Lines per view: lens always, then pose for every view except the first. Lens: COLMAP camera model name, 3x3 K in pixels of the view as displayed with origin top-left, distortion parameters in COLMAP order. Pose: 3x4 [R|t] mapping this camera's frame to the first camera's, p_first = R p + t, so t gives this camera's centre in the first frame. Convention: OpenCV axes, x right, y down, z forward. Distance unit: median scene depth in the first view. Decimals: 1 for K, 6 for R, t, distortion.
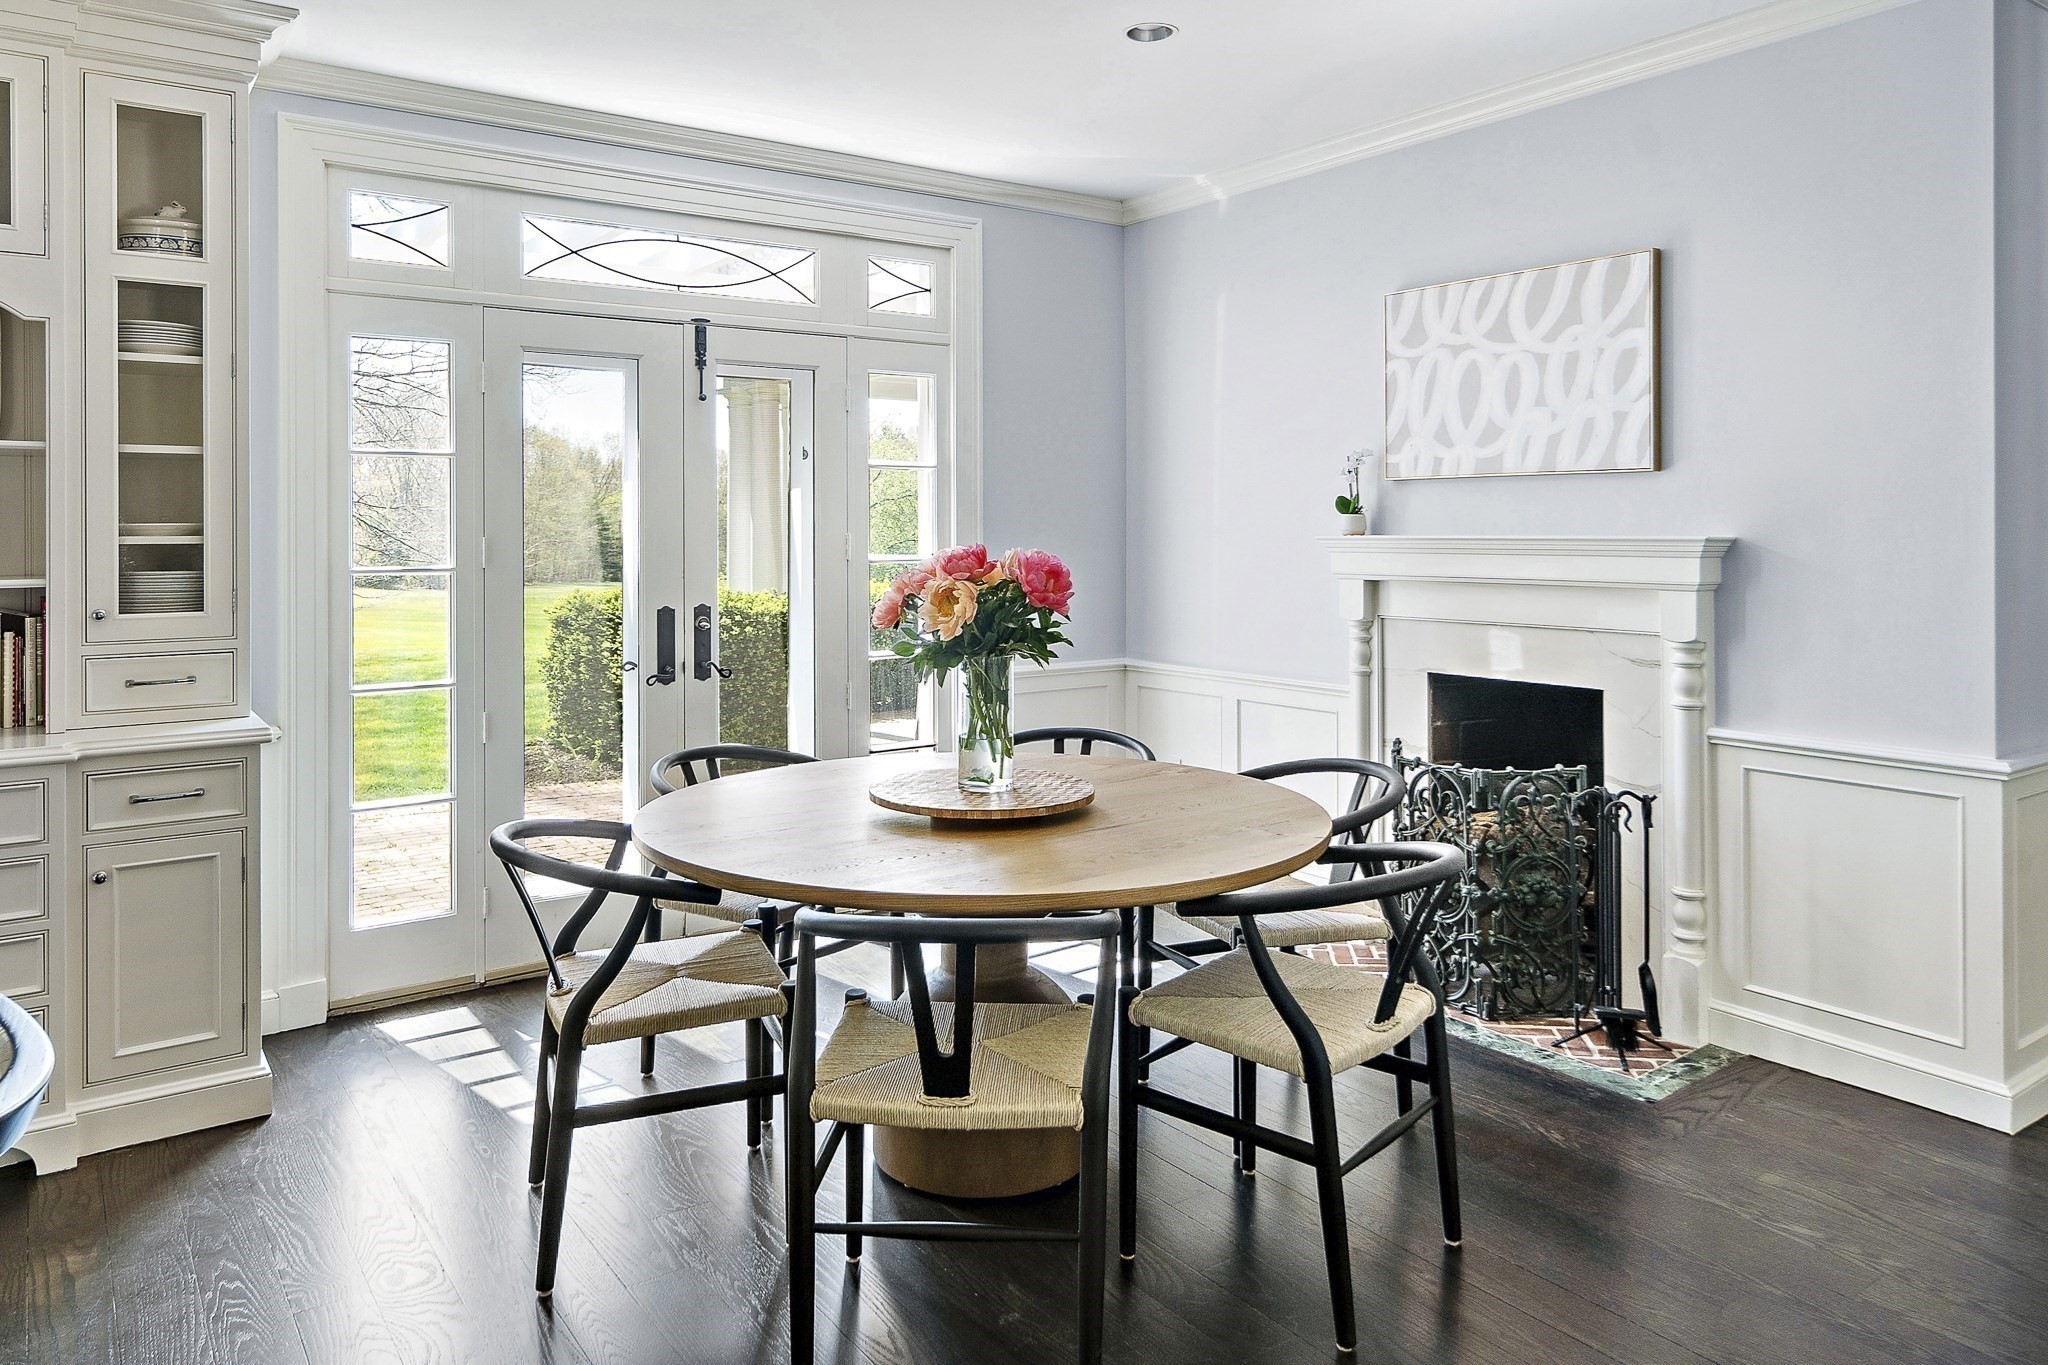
lens RADIAL K [[1392.6, 0, 1027.8], [0, 1392.6, 668.3], [0, 0, 1]] dist [0.003474, 0.003684]
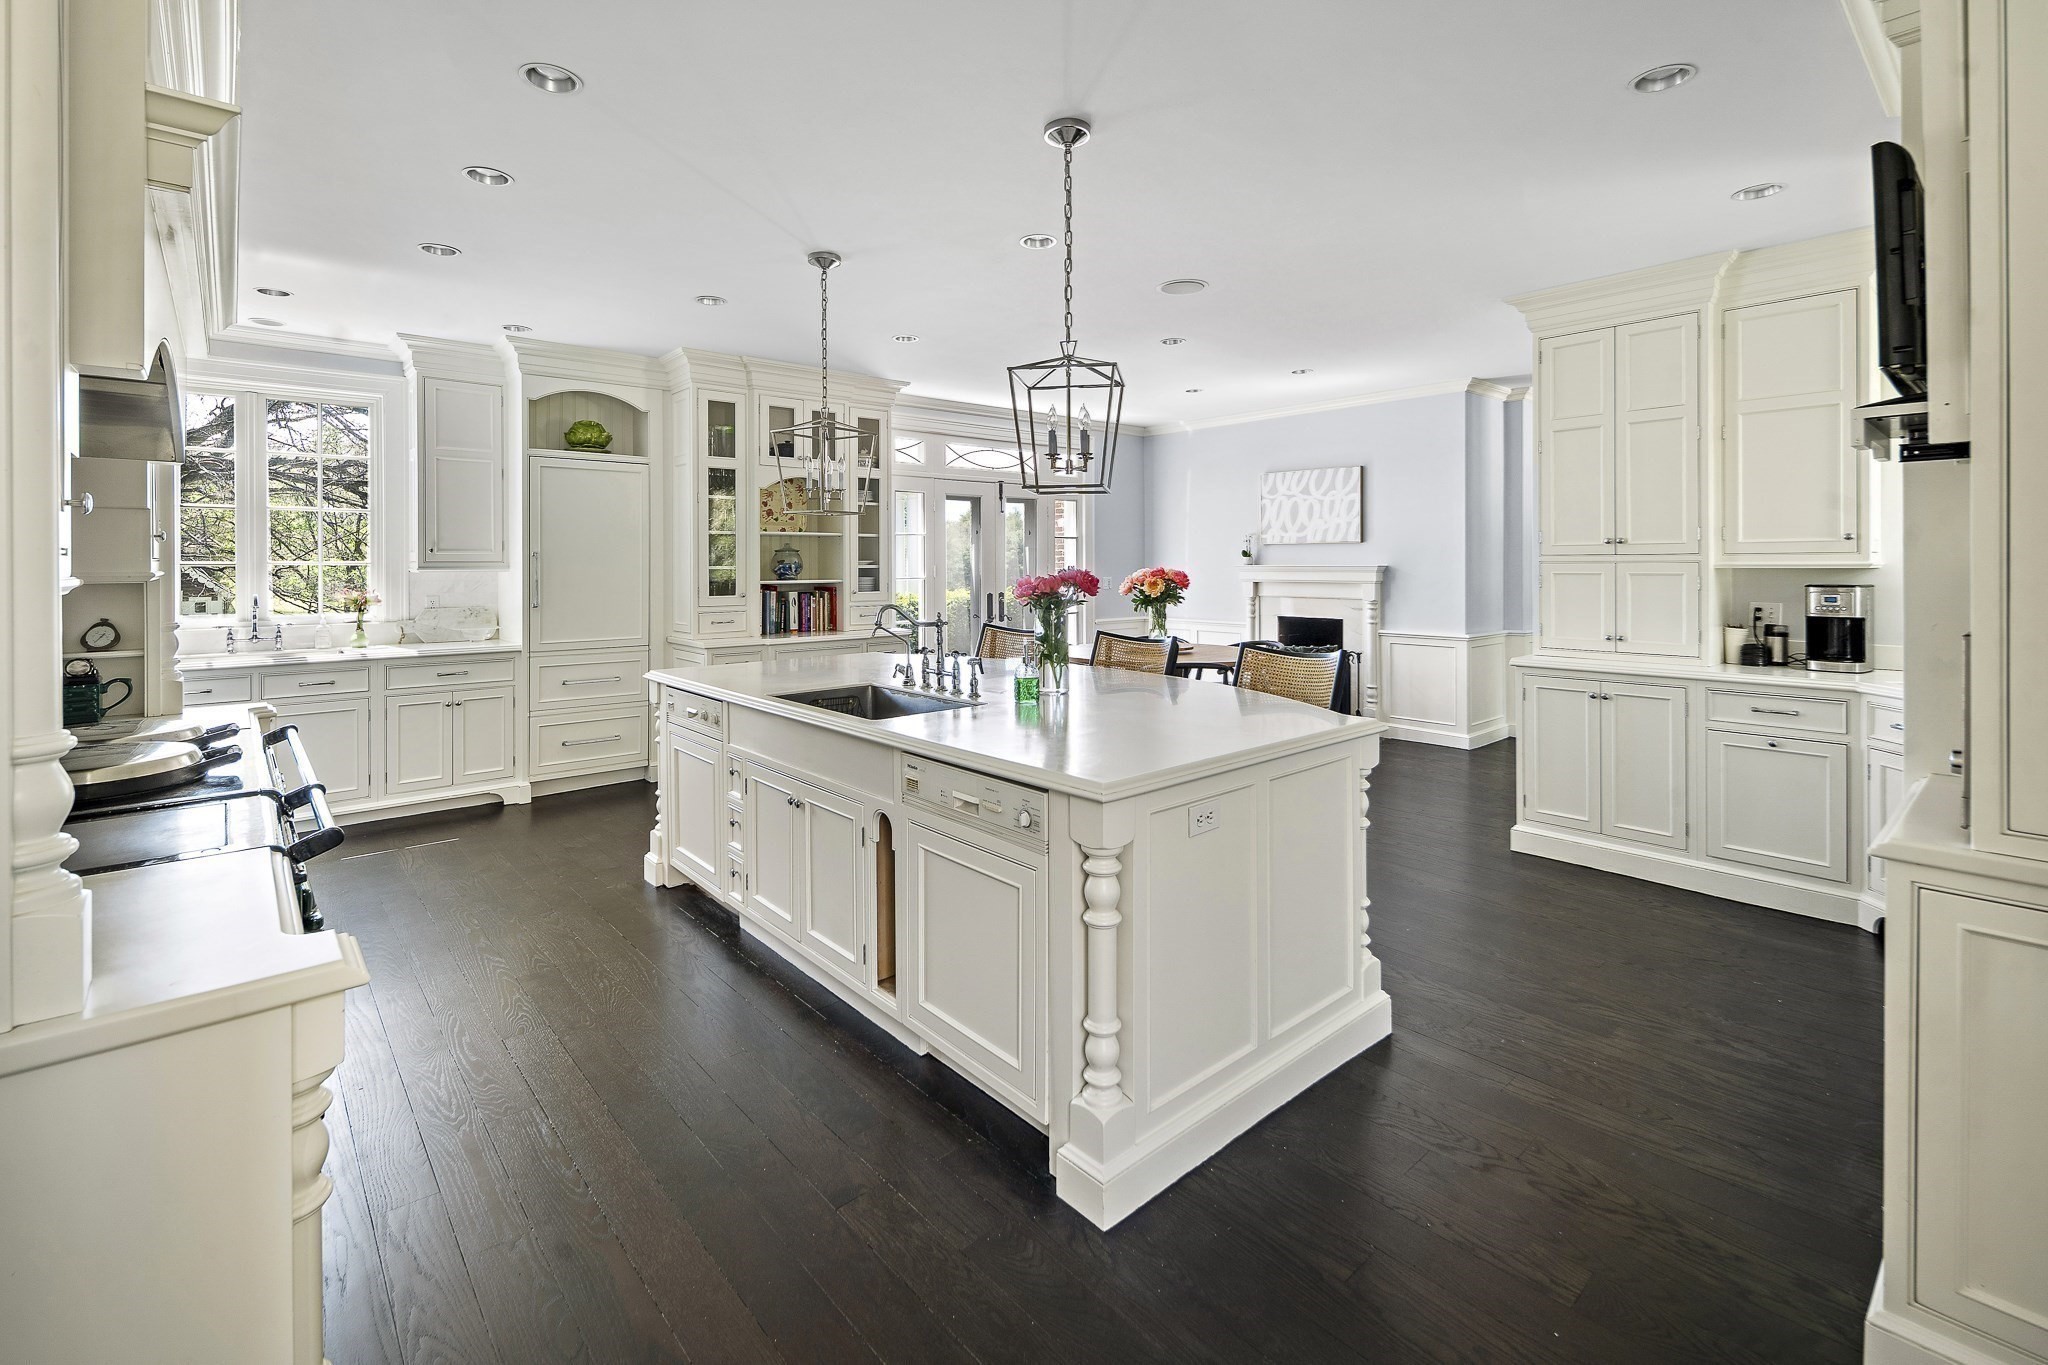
lens RADIAL K [[900.0, 0, 1024.0], [0, 900.0, 682.5], [0, 0, 1]] dist [-0.000185, -0.000010]
pose [[0.995822, -0.012636, 0.090436, -0.400451], [0.009768, 0.999437, 0.032094, 0.078462], [-0.090791, -0.031076, 0.995385, -0.769294]]
